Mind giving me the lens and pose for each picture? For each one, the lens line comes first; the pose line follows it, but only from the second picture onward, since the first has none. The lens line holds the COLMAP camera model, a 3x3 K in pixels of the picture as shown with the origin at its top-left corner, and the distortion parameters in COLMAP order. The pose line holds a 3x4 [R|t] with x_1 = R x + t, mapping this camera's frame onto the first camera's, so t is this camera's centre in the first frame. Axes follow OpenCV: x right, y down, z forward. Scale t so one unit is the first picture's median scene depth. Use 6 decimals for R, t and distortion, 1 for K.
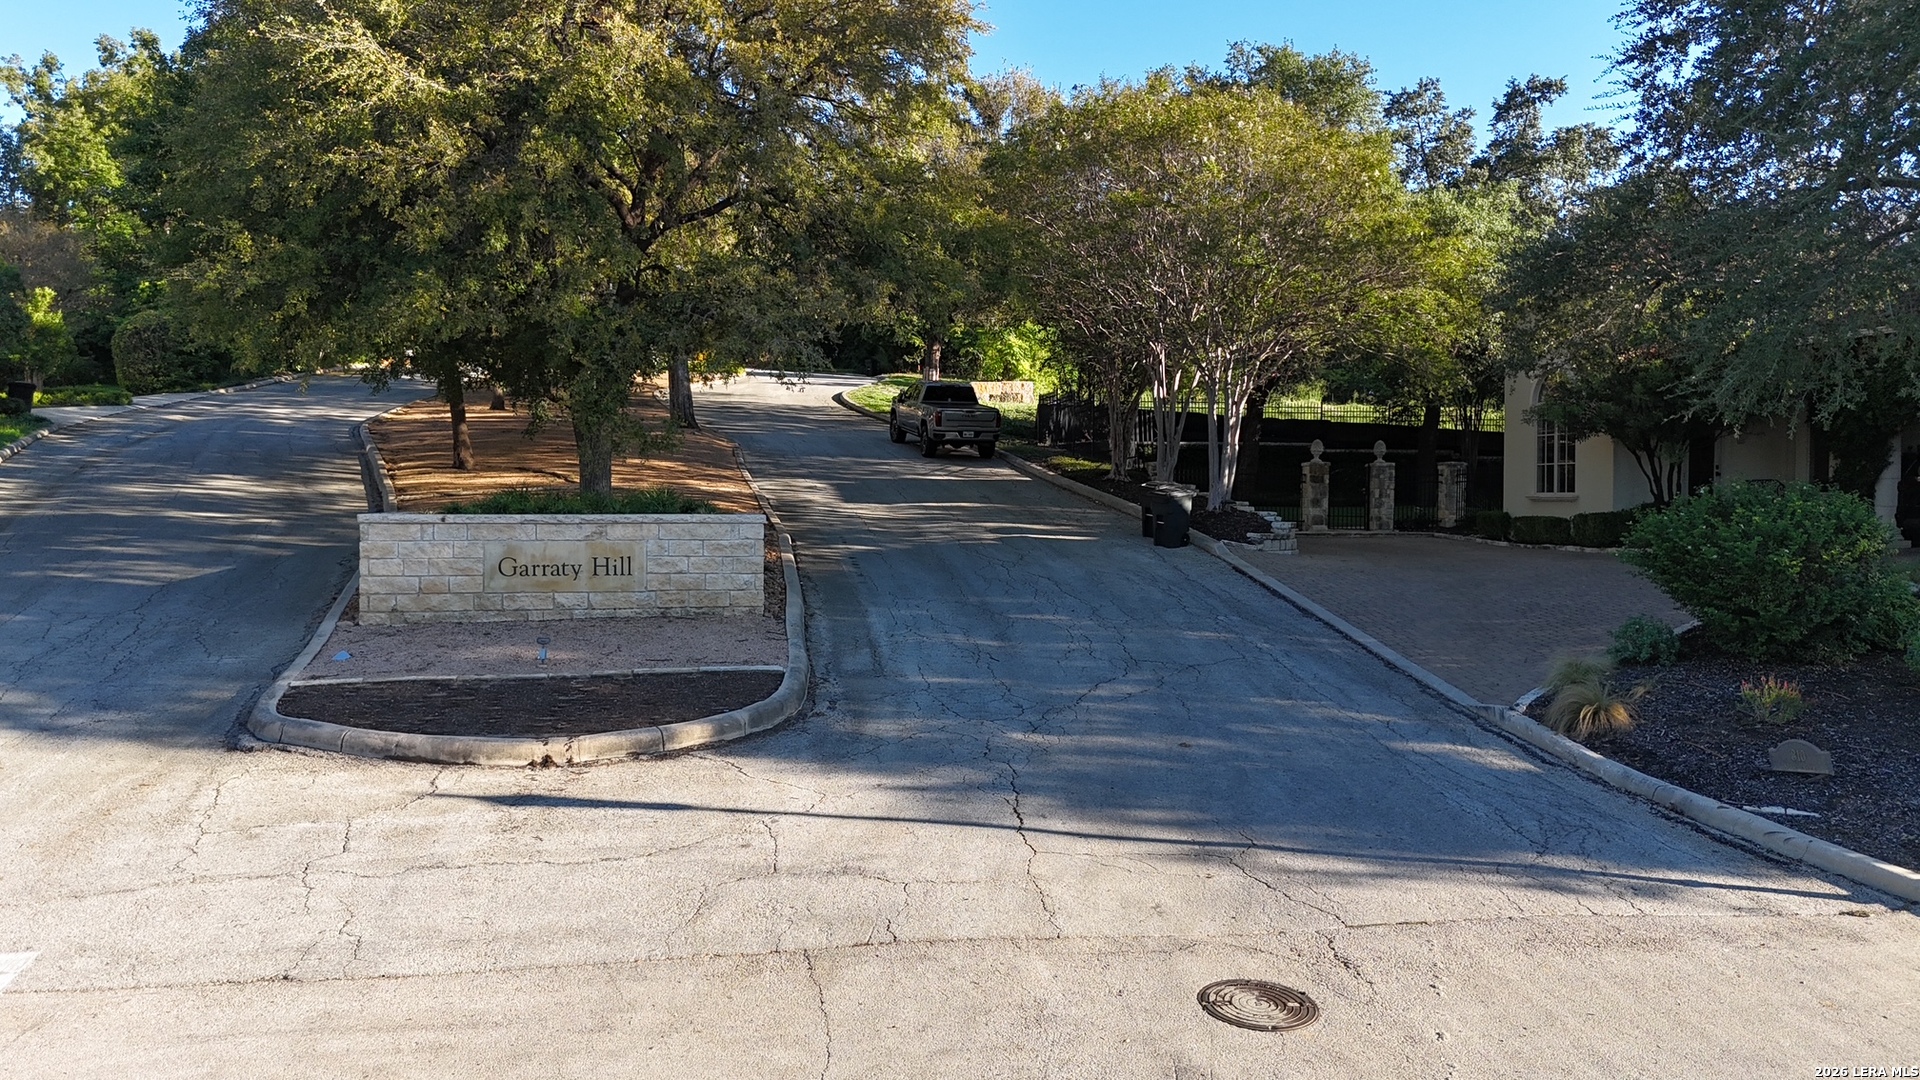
lens RADIAL K [[1420.0, 0, 960.0], [0, 1420.0, 540.0], [0, 0, 1]] dist [0.072228, -0.076574]
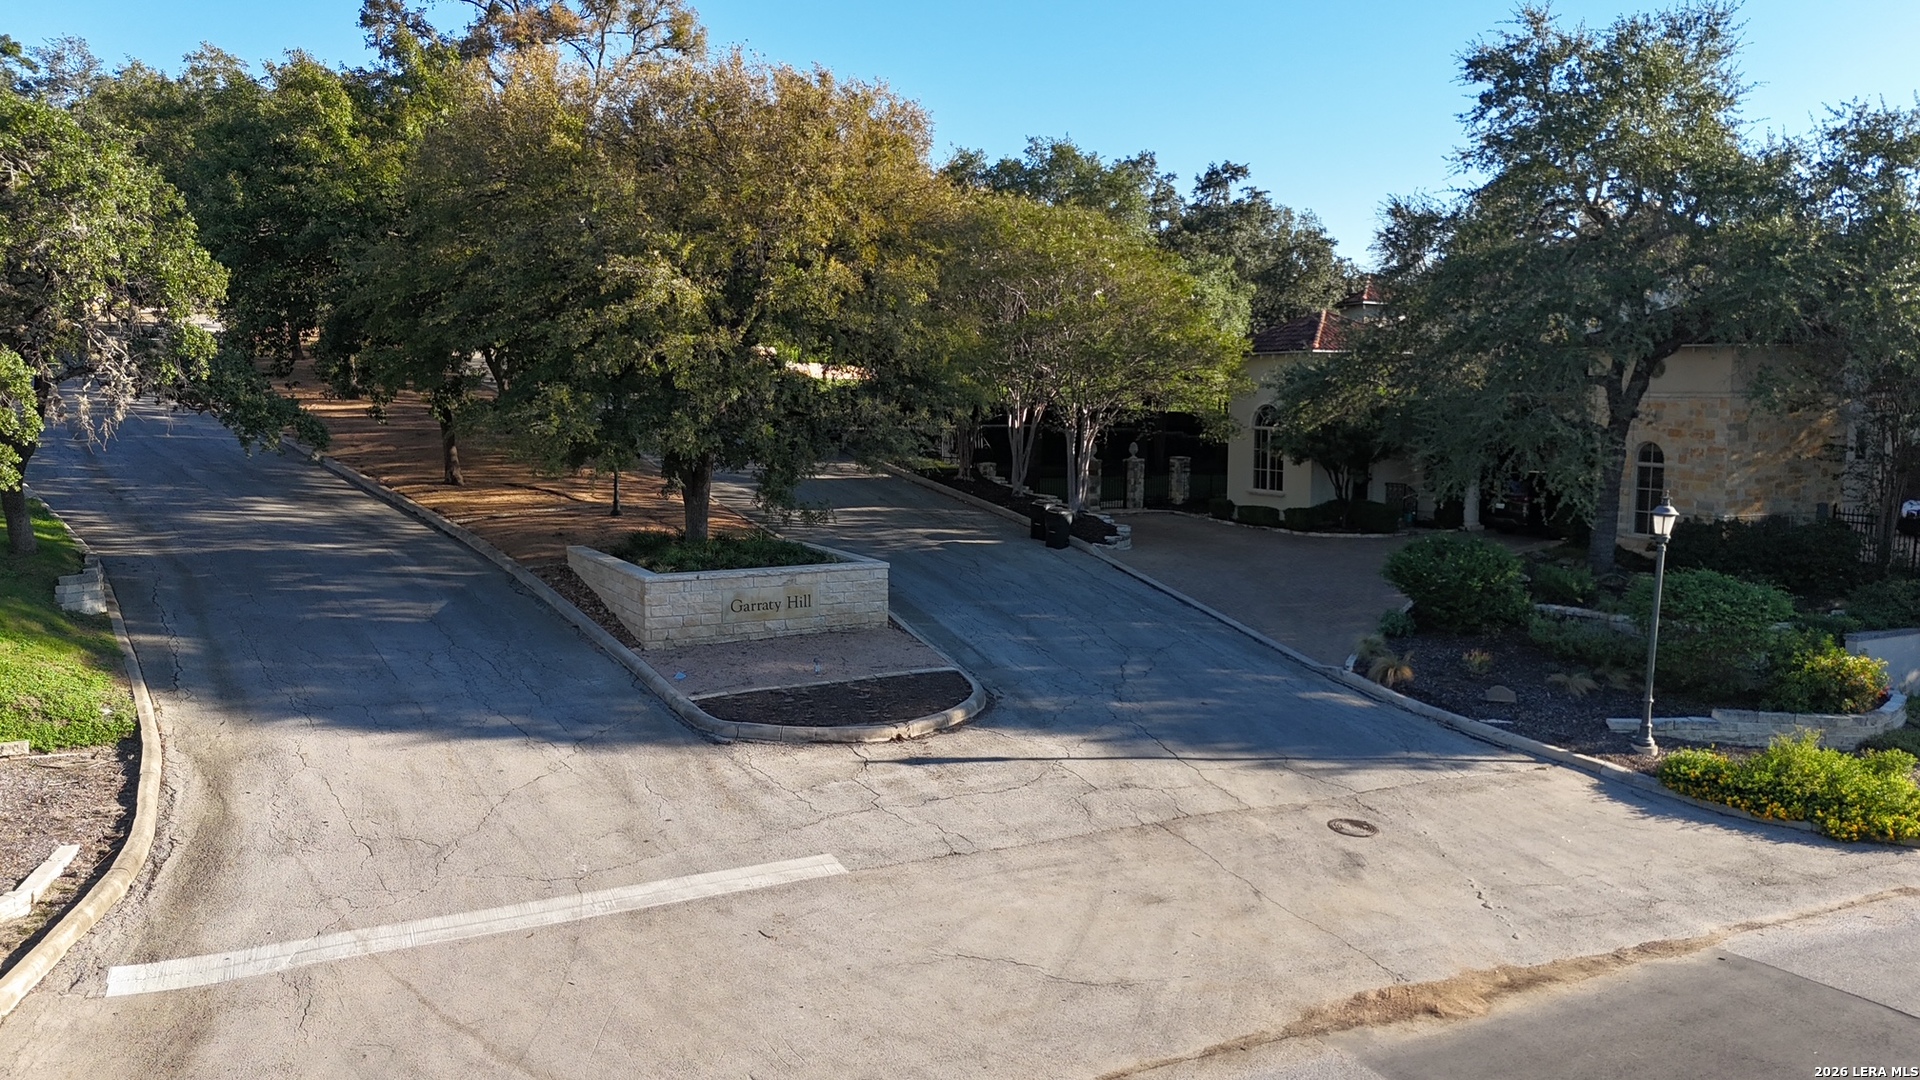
lens RADIAL K [[1420.8, 0, 960.0], [0, 1420.8, 540.0], [0, 0, 1]] dist [0.187899, -0.510895]
pose [[0.955916, -0.031340, 0.291961, -0.527637], [0.009132, 0.996980, 0.077120, -0.165085], [-0.293497, -0.071054, 0.953316, -0.508800]]
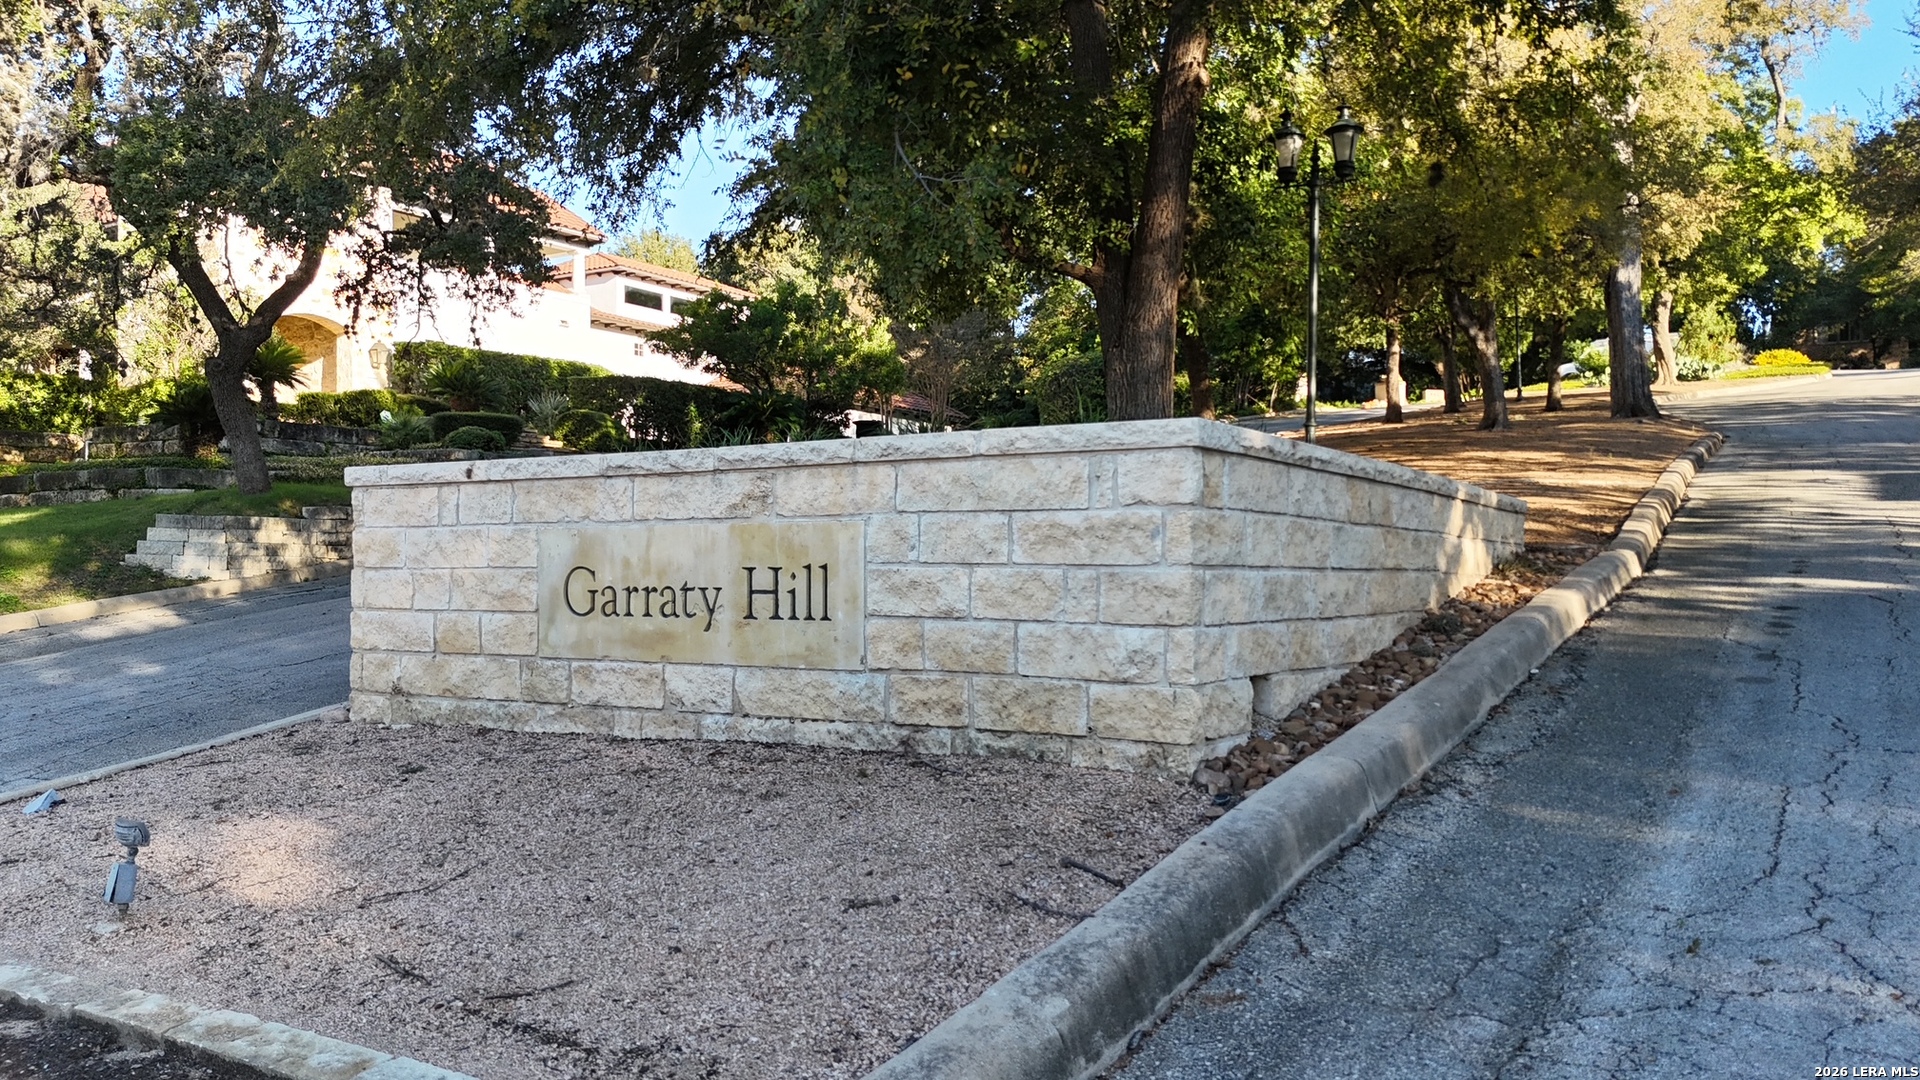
lens RADIAL K [[1420.0, 0, 960.0], [0, 1420.0, 540.0], [0, 0, 1]] dist [0.072228, -0.076574]
pose [[0.739417, -0.018938, -0.672982, 0.016303], [-0.018977, 0.998621, -0.048952, 0.021761], [0.672981, 0.048967, 0.738038, 0.782025]]
